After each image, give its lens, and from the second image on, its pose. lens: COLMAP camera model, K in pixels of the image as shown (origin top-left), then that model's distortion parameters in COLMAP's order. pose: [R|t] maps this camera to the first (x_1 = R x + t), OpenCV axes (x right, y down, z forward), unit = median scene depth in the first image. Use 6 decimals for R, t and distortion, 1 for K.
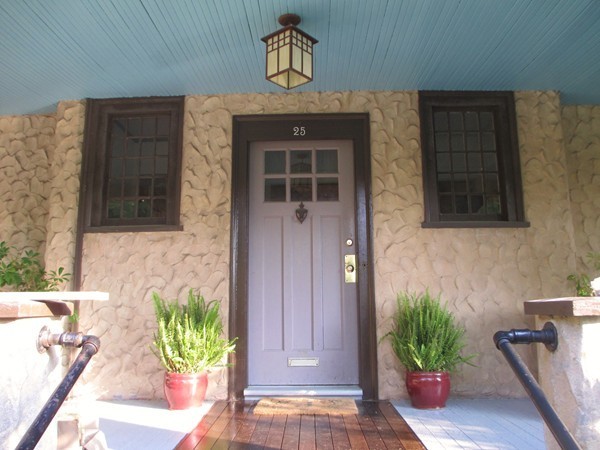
lens RADIAL K [[506.7, 0, 299.5], [0, 506.7, 224.7], [0, 0, 1]] dist [0.003551, -0.012074]
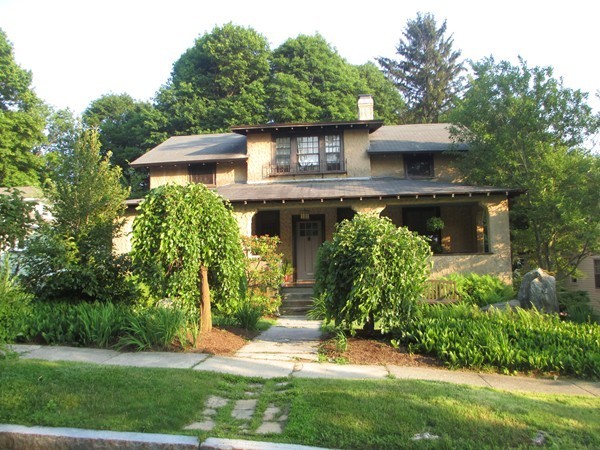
lens RADIAL K [[506.7, 0, 300.7], [0, 506.7, 227.8], [0, 0, 1]] dist [0.003551, -0.012074]
pose [[0.994030, -0.022320, -0.106800, 0.374900], [0.036674, 0.990250, 0.134385, -0.662094], [0.102759, -0.137499, 0.985157, -3.025542]]
